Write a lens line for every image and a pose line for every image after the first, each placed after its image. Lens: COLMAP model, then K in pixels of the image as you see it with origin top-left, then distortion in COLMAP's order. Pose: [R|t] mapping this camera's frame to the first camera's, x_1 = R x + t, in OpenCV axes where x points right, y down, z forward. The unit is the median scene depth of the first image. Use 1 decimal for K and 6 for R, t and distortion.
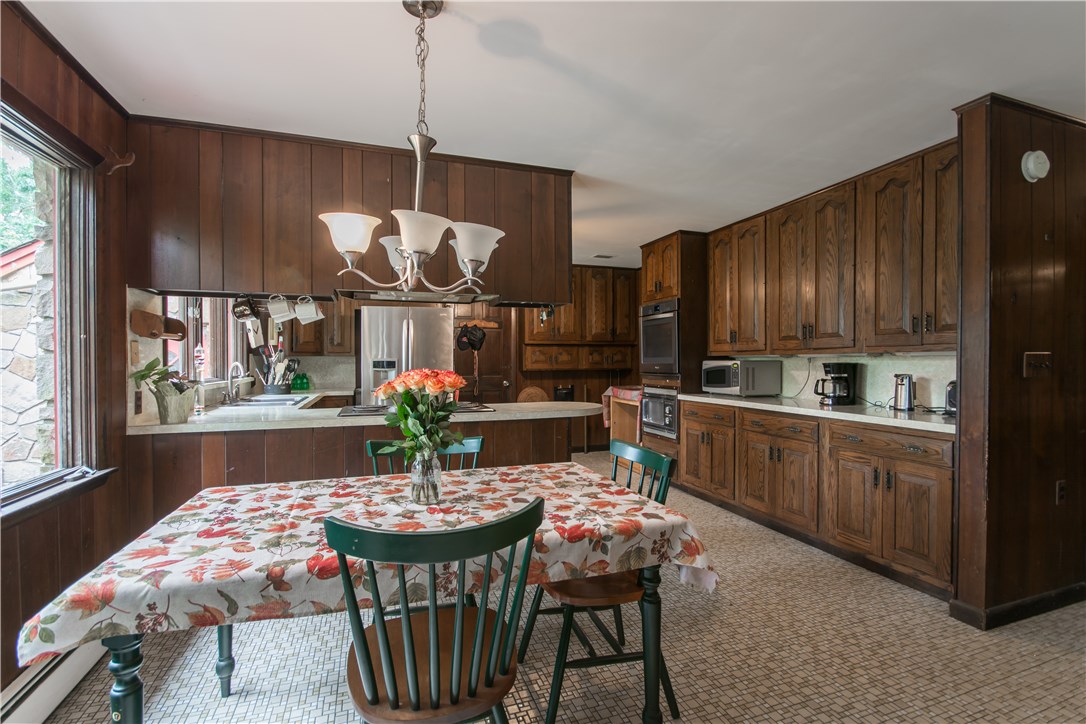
lens RADIAL K [[487.5, 0, 544.8], [0, 487.5, 364.3], [0, 0, 1]] dist [0.003614, -0.006160]
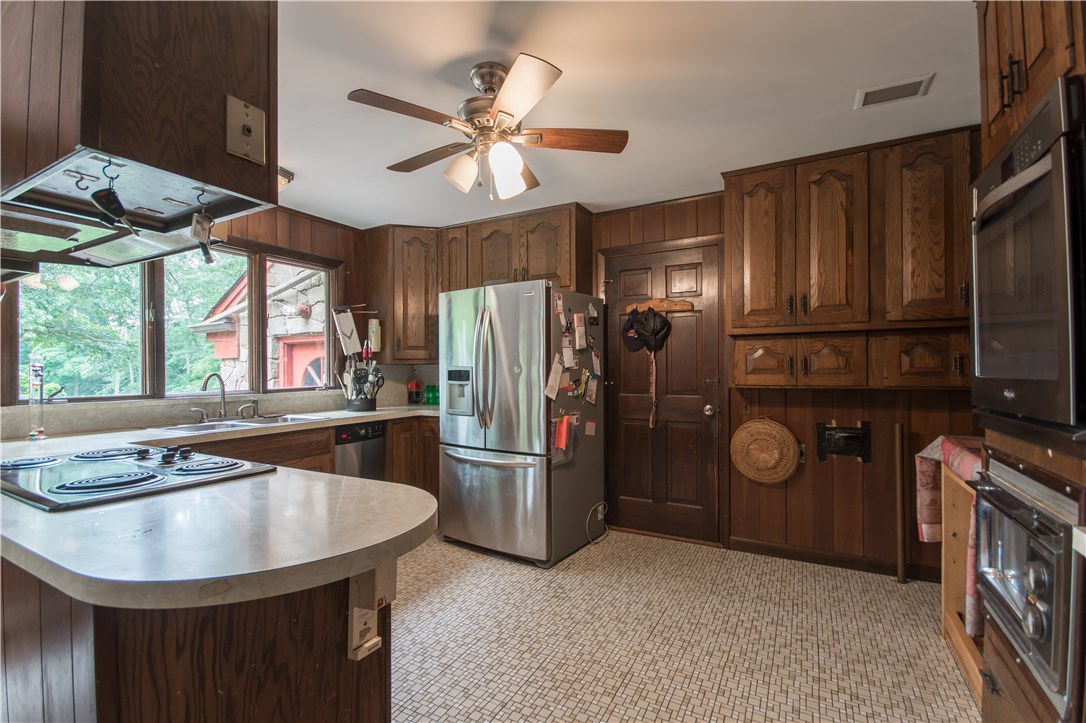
lens RADIAL K [[487.5, 0, 538.4], [0, 487.5, 369.0], [0, 0, 1]] dist [0.003614, -0.006160]
pose [[0.670835, -0.003520, -0.741598, 0.205271], [-0.000805, 0.999985, -0.005475, -0.003923], [0.741606, 0.004270, 0.670822, 0.514071]]
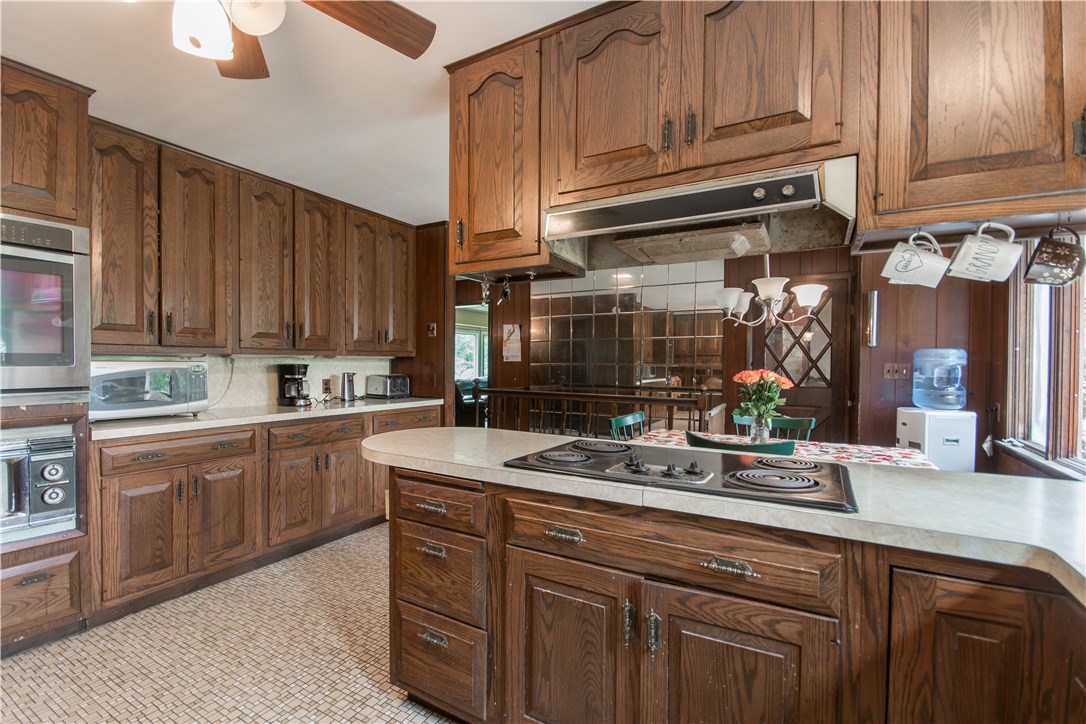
lens RADIAL K [[487.5, 0, 530.1], [0, 487.5, 365.0], [0, 0, 1]] dist [0.003614, -0.006160]
pose [[-0.642404, -0.006880, 0.766335, -0.282504], [-0.000606, 0.999964, 0.008469, -0.005615], [-0.766366, 0.004977, -0.642385, 0.739951]]
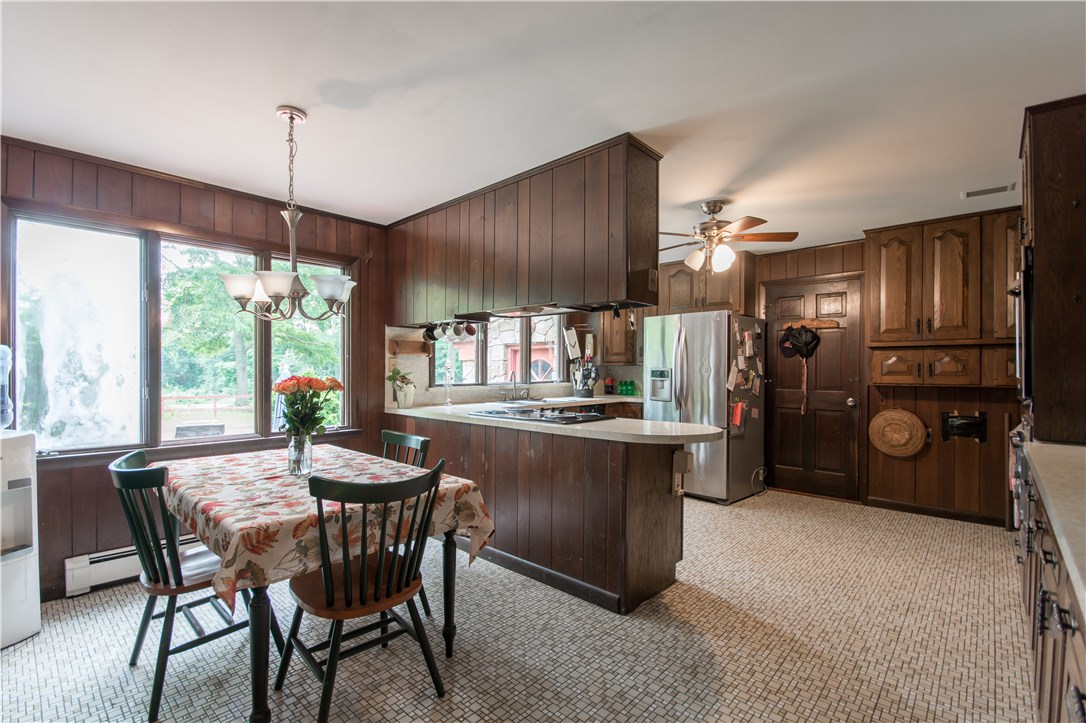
lens RADIAL K [[487.5, 0, 535.7], [0, 487.5, 369.7], [0, 0, 1]] dist [0.003614, -0.006160]
pose [[0.471127, 0.004963, -0.882052, 0.355955], [-0.010223, 0.999948, 0.000166, -0.004587], [0.882006, 0.008939, 0.471153, 0.249820]]
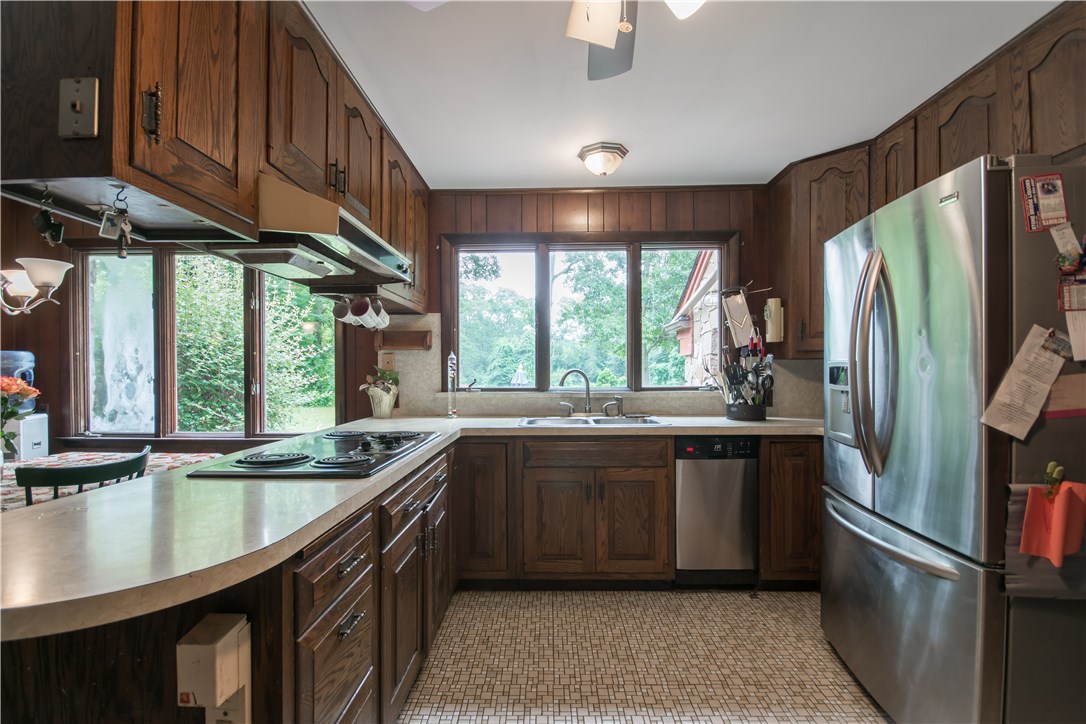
lens RADIAL K [[487.5, 0, 544.7], [0, 487.5, 369.0], [0, 0, 1]] dist [0.003614, -0.006160]
pose [[-0.346492, 0.002564, -0.938049, 0.107517], [-0.003923, 0.999984, 0.004182, -0.004661], [0.938045, 0.005130, -0.346477, 0.748714]]
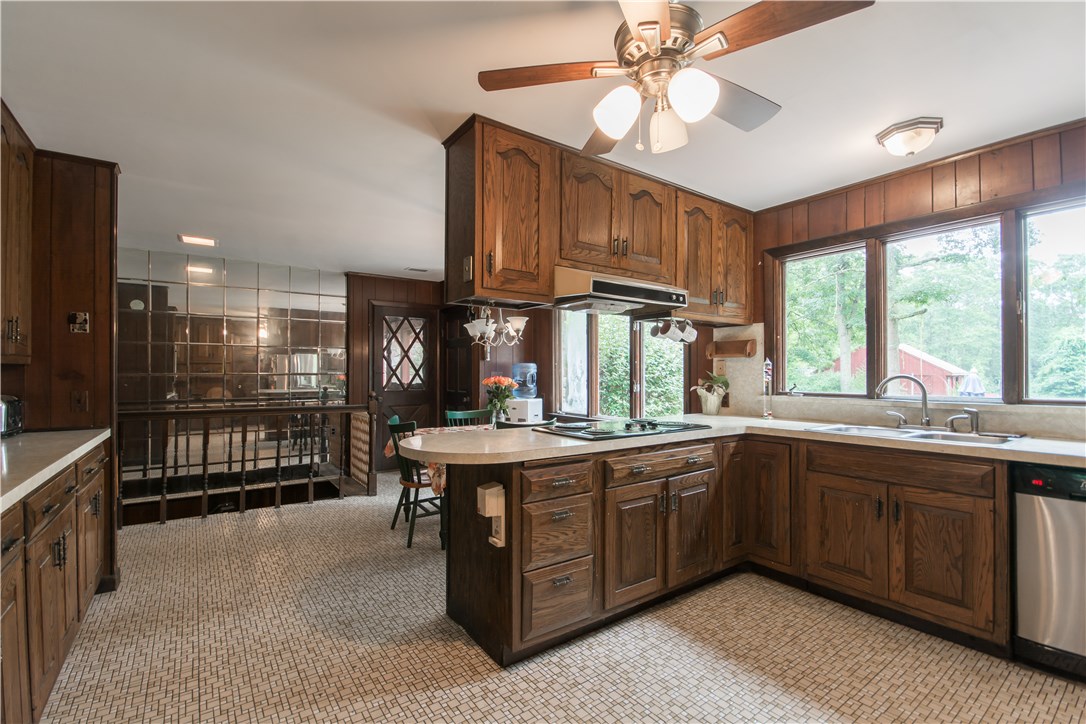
lens RADIAL K [[487.5, 0, 532.1], [0, 487.5, 364.5], [0, 0, 1]] dist [0.003614, -0.006160]
pose [[-0.961830, -0.003047, -0.273631, 0.069896], [-0.000420, 0.999953, -0.009662, -0.007512], [0.273647, -0.009178, -0.961786, 0.942965]]
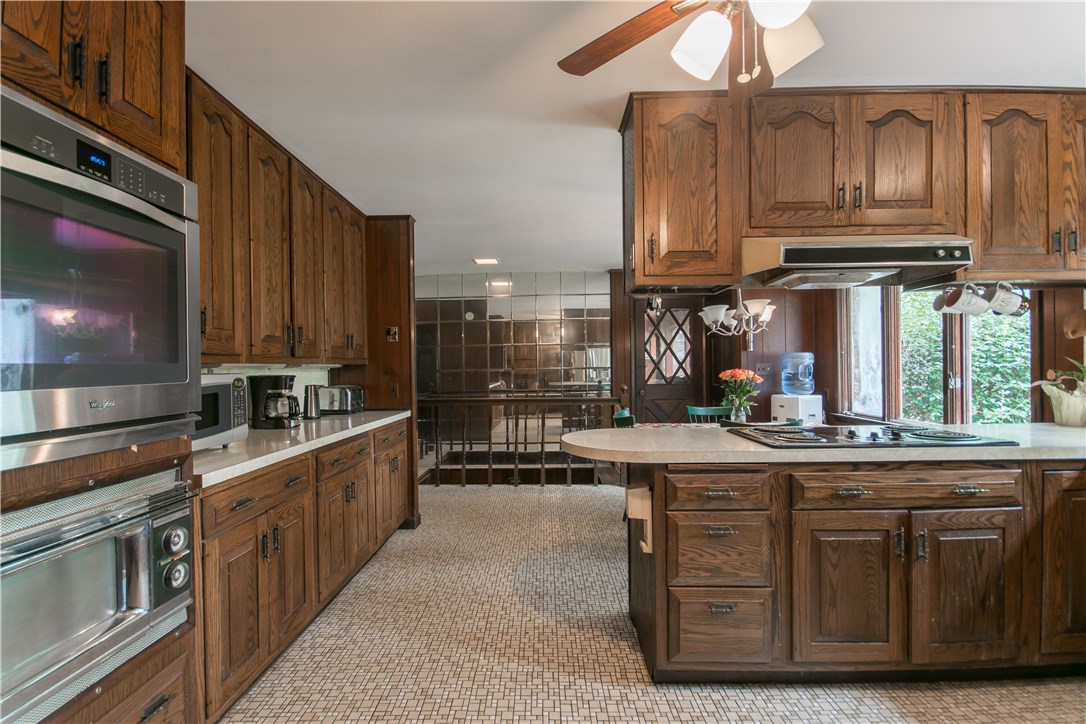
lens RADIAL K [[487.5, 0, 531.7], [0, 487.5, 366.7], [0, 0, 1]] dist [0.003614, -0.006160]
pose [[-0.936349, 0.016133, 0.350700, -0.045596], [0.018324, 0.999828, 0.002931, -0.006827], [-0.350592, 0.009171, -0.936483, 0.930576]]
